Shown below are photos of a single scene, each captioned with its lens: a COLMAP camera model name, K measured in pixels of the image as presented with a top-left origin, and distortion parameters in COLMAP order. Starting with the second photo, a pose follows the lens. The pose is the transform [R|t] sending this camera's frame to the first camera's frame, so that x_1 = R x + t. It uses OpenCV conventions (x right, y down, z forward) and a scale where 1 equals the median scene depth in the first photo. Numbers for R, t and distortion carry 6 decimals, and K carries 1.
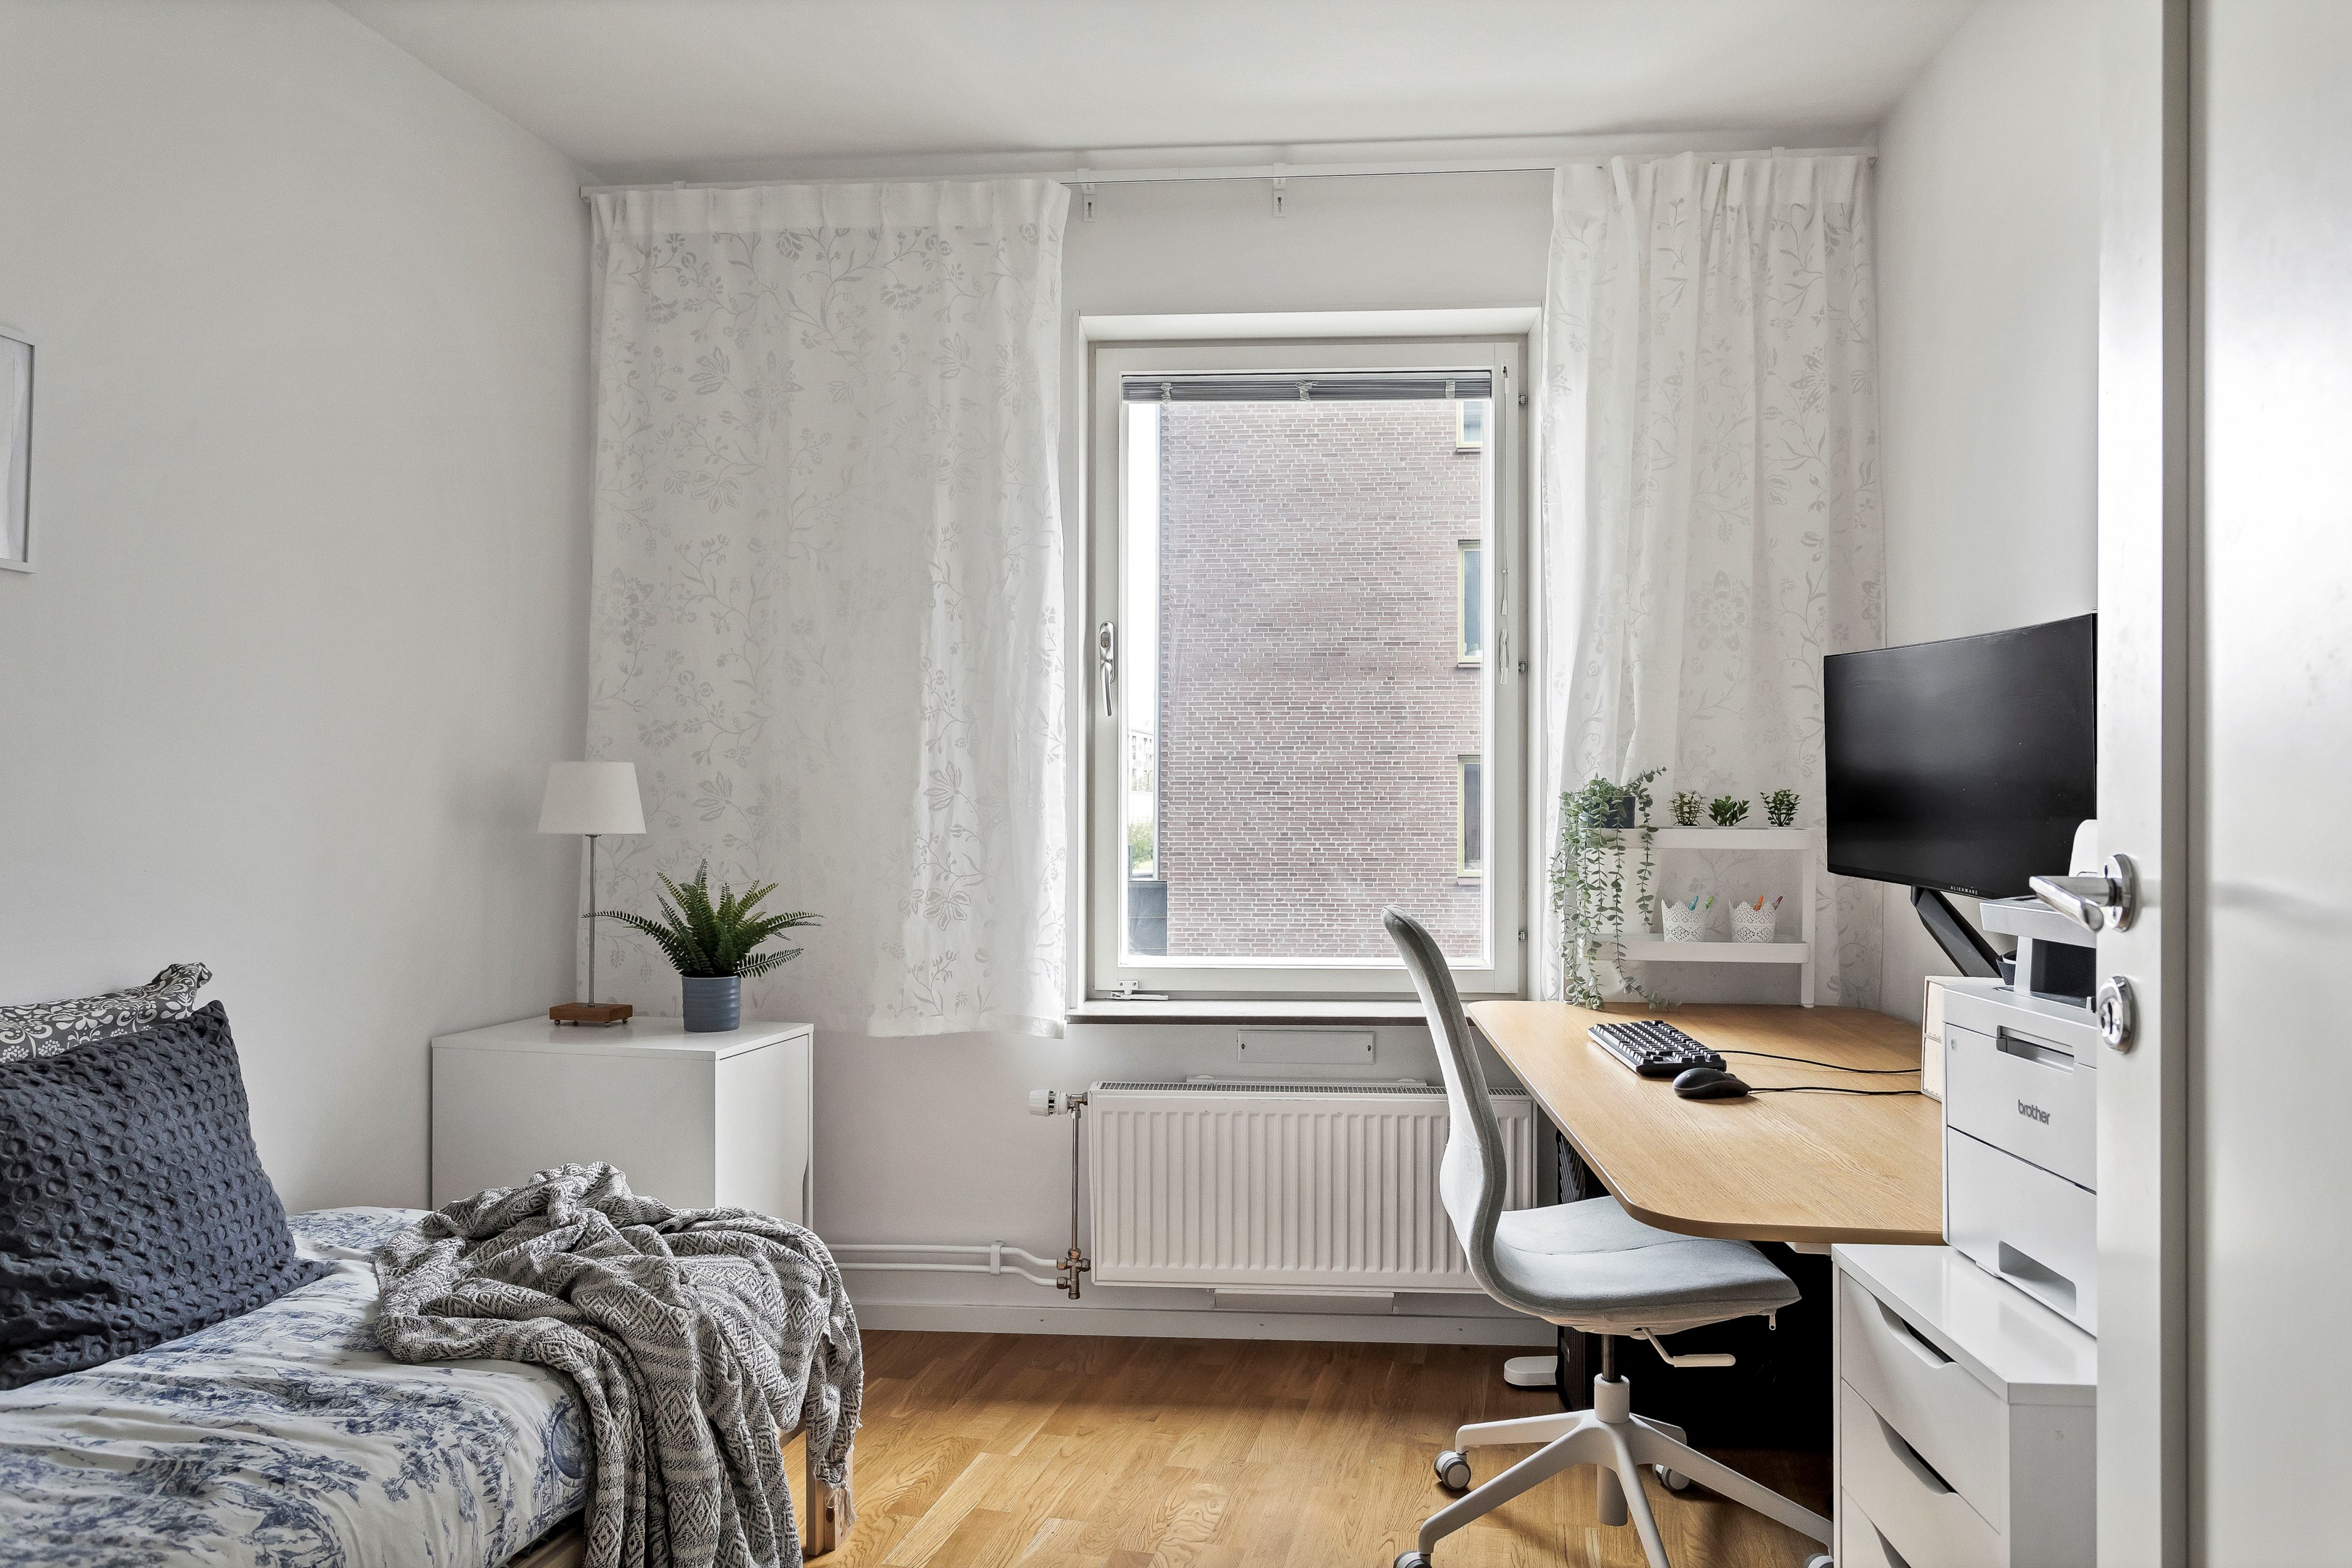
lens RADIAL K [[1558.7, 0, 1173.6], [0, 1558.7, 793.2], [0, 0, 1]] dist [0.004952, 0.000385]
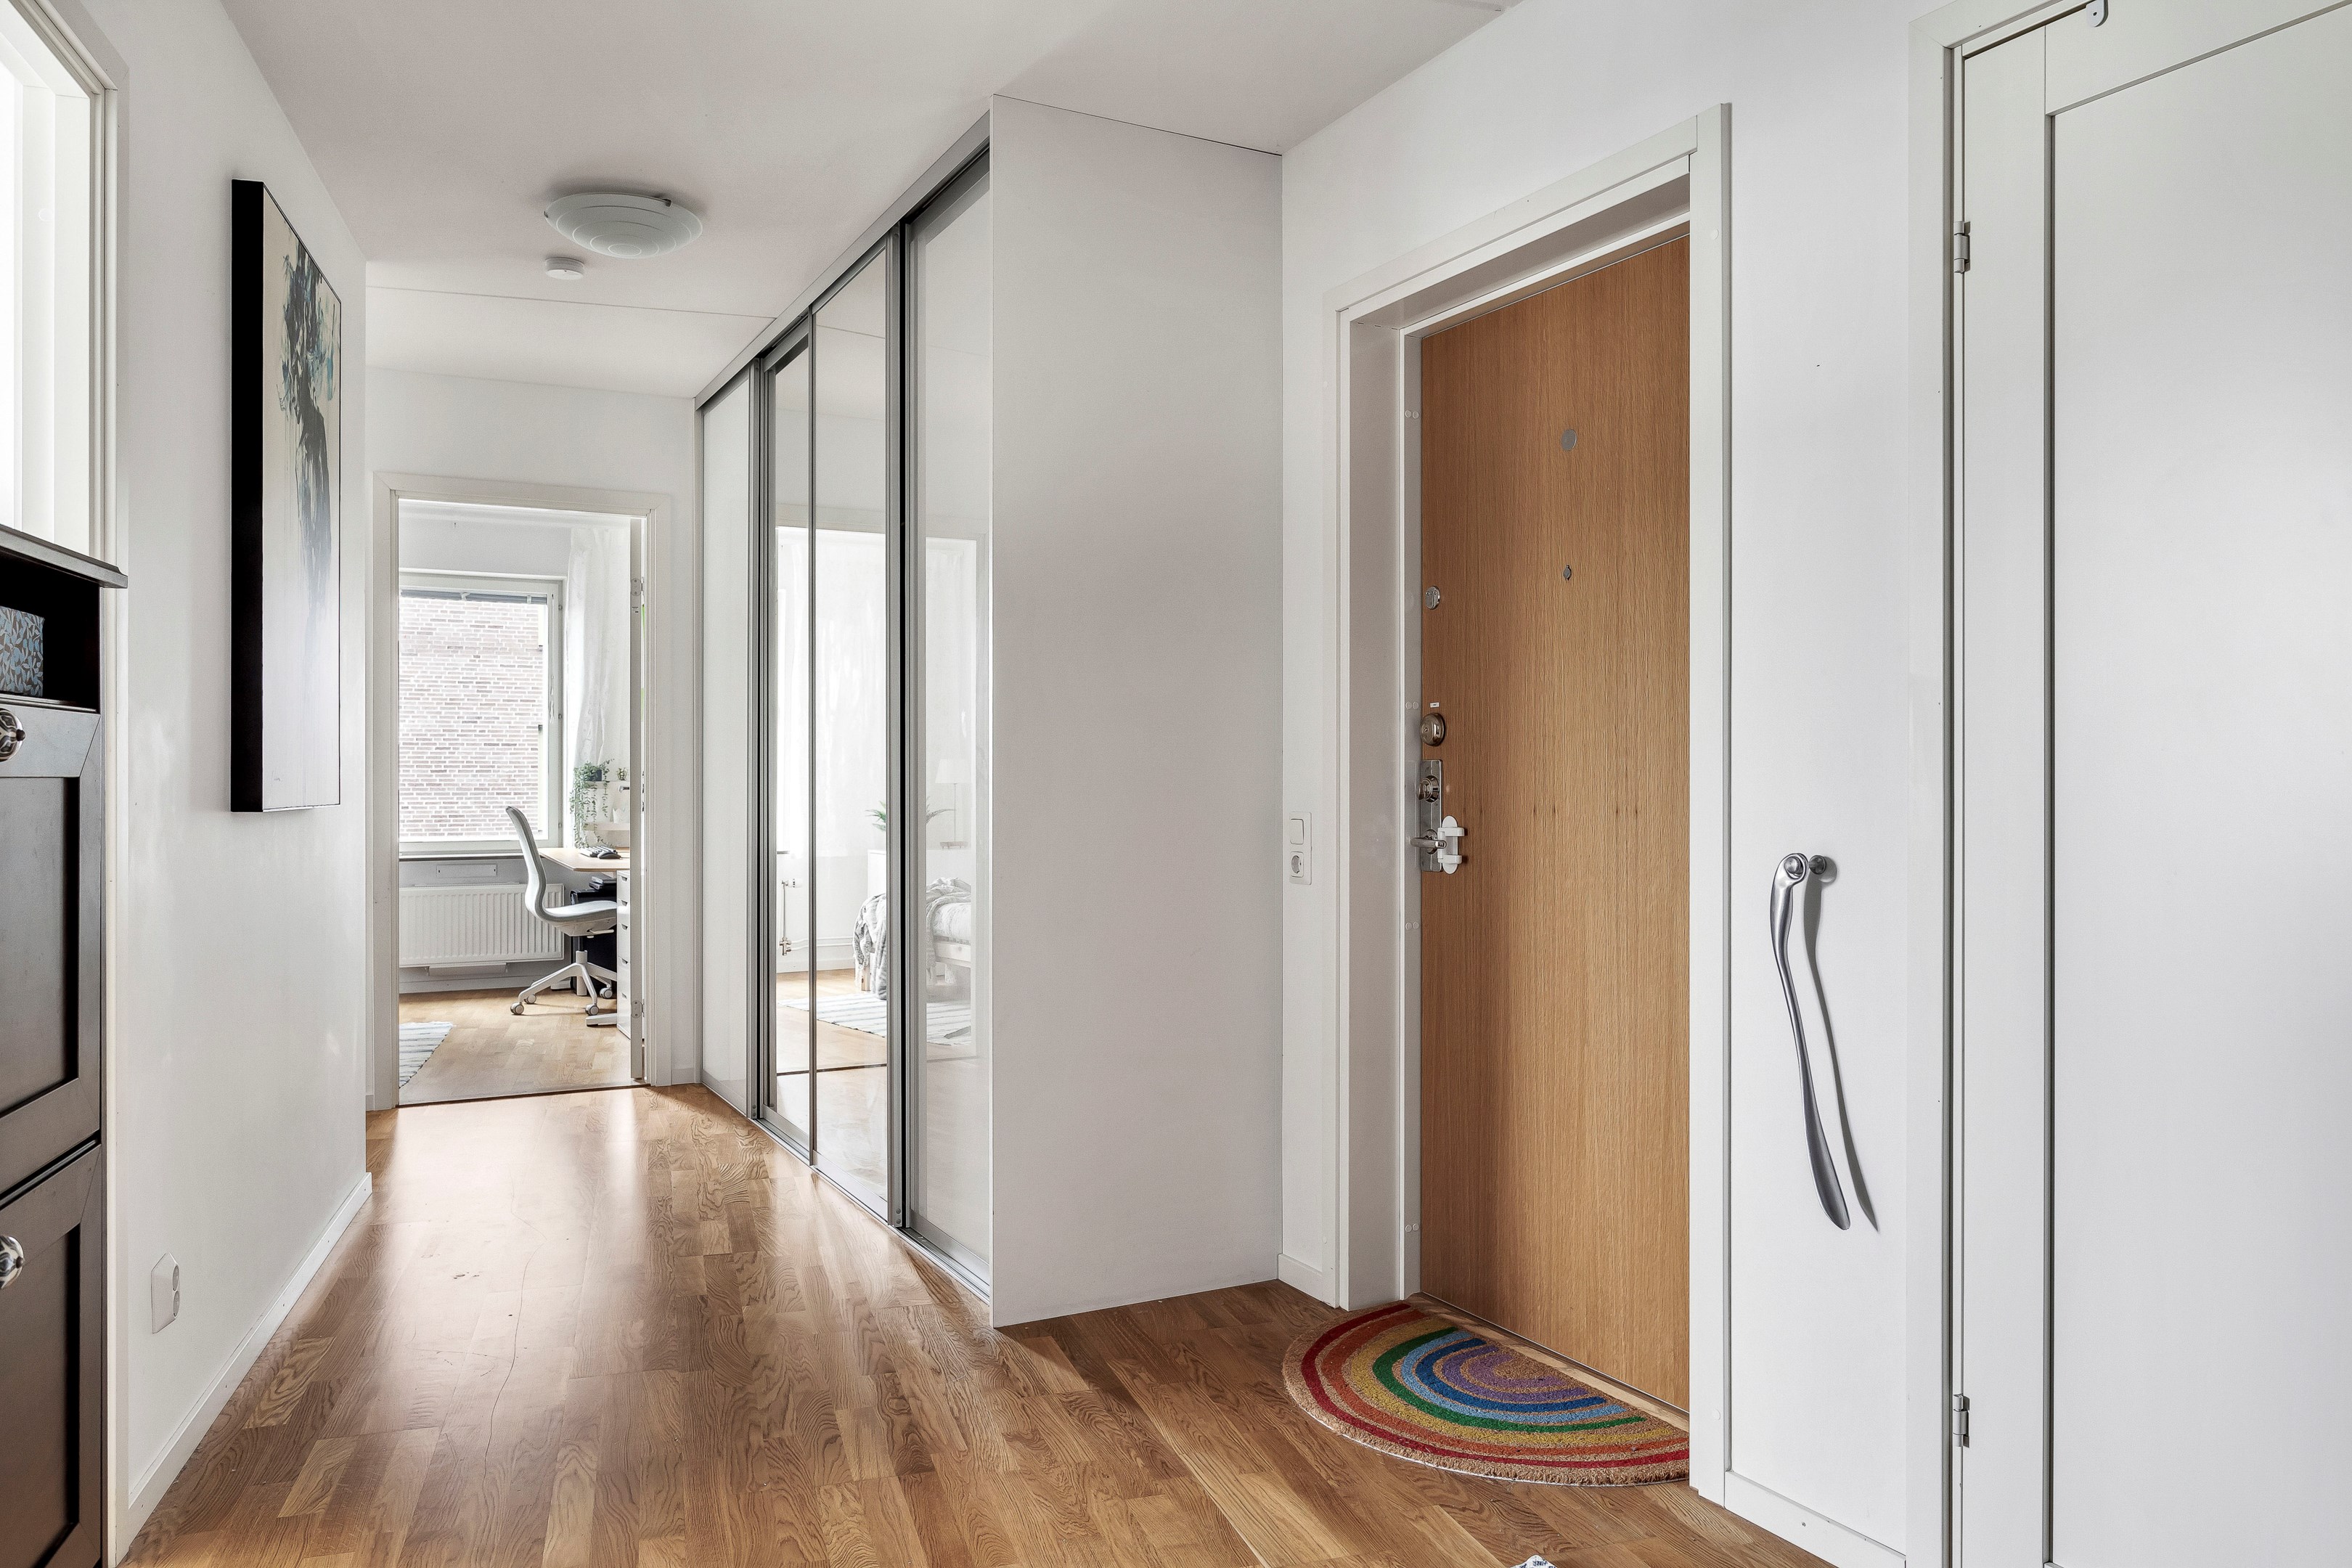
lens RADIAL K [[1705.3, 0, 1172.0], [0, 1705.3, 783.0], [0, 0, 1]] dist [0.000161, 0.000152]
pose [[0.860784, -0.005035, 0.508946, -0.344076], [-0.003870, 0.999857, 0.016437, -0.026381], [-0.508956, -0.016119, 0.860641, -1.972654]]
